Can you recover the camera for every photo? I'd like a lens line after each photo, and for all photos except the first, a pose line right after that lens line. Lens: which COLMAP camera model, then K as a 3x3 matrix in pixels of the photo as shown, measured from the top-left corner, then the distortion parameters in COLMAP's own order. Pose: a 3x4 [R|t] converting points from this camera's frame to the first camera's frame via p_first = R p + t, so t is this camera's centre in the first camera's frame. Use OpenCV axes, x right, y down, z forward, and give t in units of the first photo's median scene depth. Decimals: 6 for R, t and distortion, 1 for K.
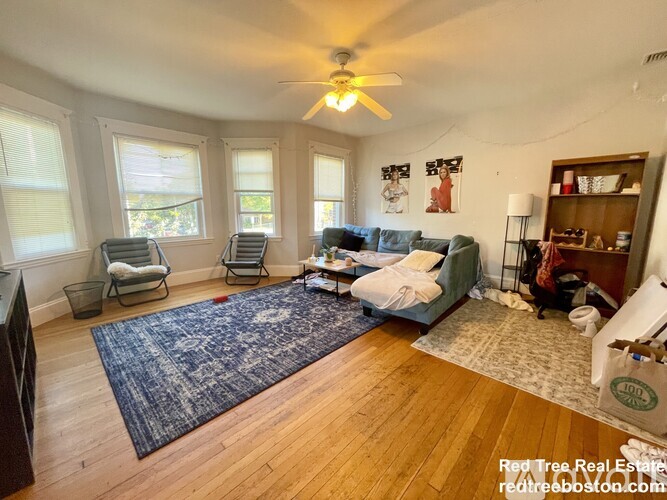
lens RADIAL K [[270.6, 0, 334.1], [0, 270.6, 247.9], [0, 0, 1]] dist [-0.001283, -0.000456]
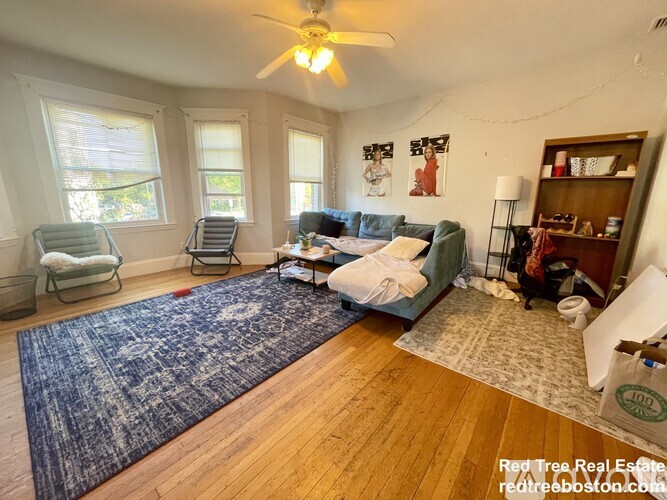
lens RADIAL K [[270.6, 0, 334.0], [0, 270.6, 248.3], [0, 0, 1]] dist [-0.001283, -0.000456]
pose [[0.997875, -0.005724, 0.064902, 0.024238], [0.001715, 0.998095, 0.061669, -0.011027], [-0.065131, -0.061427, 0.995984, 0.108454]]
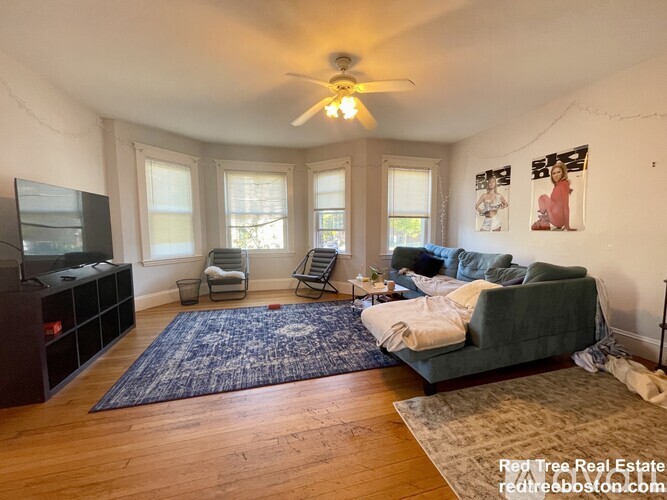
lens RADIAL K [[270.6, 0, 333.9], [0, 270.6, 247.5], [0, 0, 1]] dist [-0.001283, -0.000456]
pose [[0.853453, 0.036980, -0.519856, 0.412506], [-0.074934, 0.995822, -0.052182, -0.013760], [0.515754, 0.083490, 0.852659, 0.191741]]
